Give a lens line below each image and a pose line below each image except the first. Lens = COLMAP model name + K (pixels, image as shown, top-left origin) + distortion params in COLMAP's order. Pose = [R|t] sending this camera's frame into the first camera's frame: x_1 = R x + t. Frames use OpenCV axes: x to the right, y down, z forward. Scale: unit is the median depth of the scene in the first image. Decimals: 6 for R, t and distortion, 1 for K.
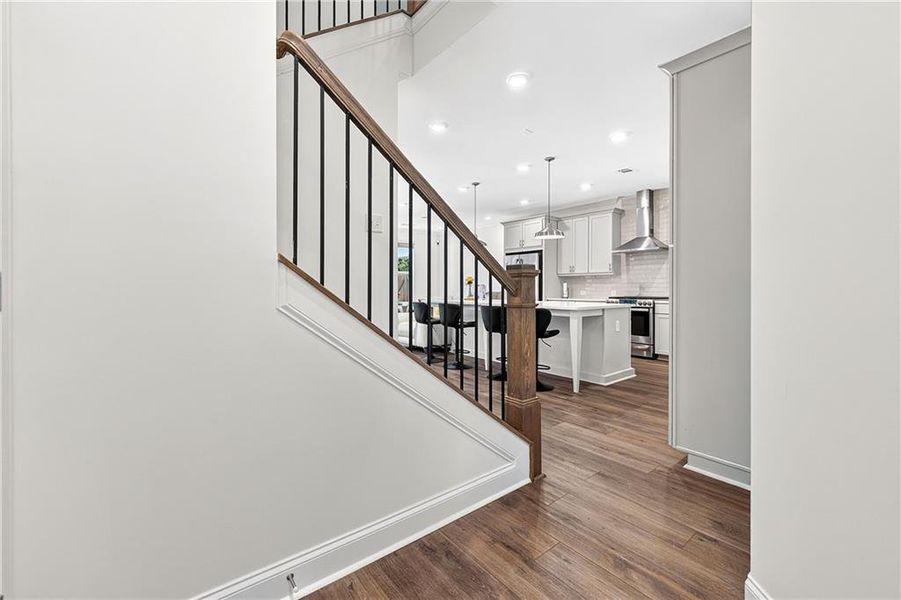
lens RADIAL K [[367.2, 0, 445.6], [0, 367.2, 289.9], [0, 0, 1]] dist [0.001360, -0.000844]
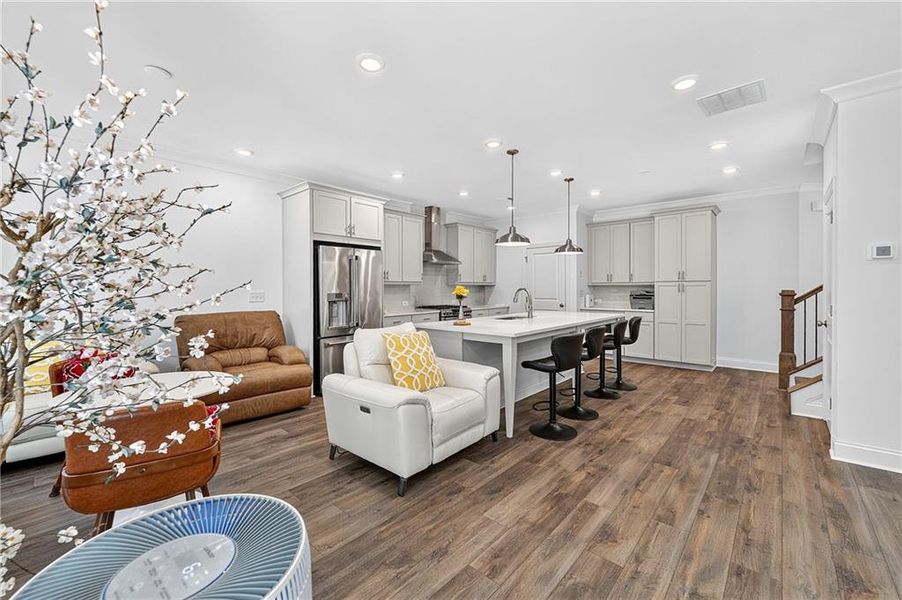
lens RADIAL K [[367.6, 0, 455.7], [0, 367.6, 287.9], [0, 0, 1]] dist [0.001360, -0.000844]
pose [[-0.184829, -0.001896, 0.982769, -0.534148], [0.006391, 0.999975, 0.003131, -0.036163], [-0.982750, 0.006860, -0.184813, 1.148344]]
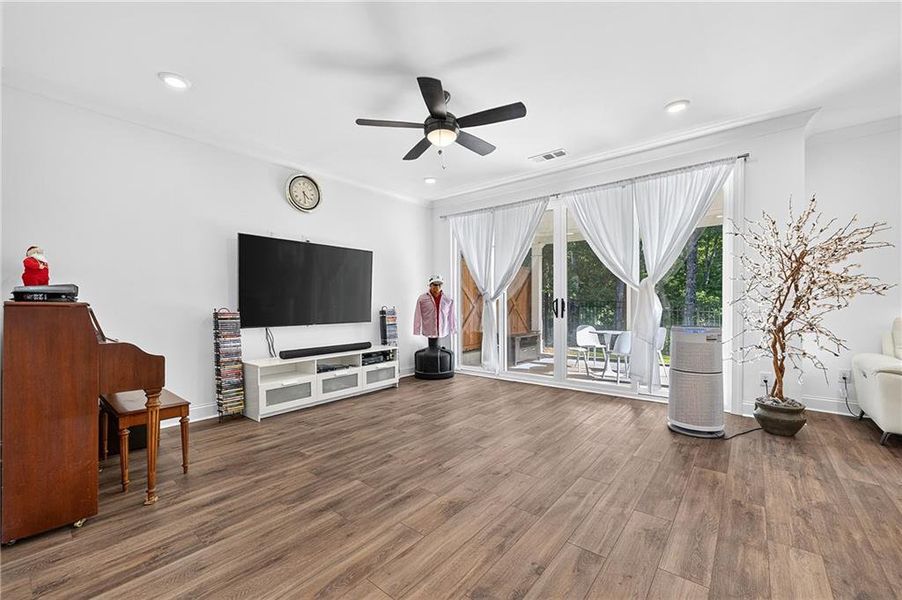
lens RADIAL K [[367.6, 0, 450.9], [0, 367.6, 310.8], [0, 0, 1]] dist [0.001360, -0.000844]
pose [[0.224646, 0.020490, -0.974225, -0.017194], [0.003226, 0.999758, 0.021771, -0.006854], [0.974435, -0.008033, 0.224526, 0.751171]]
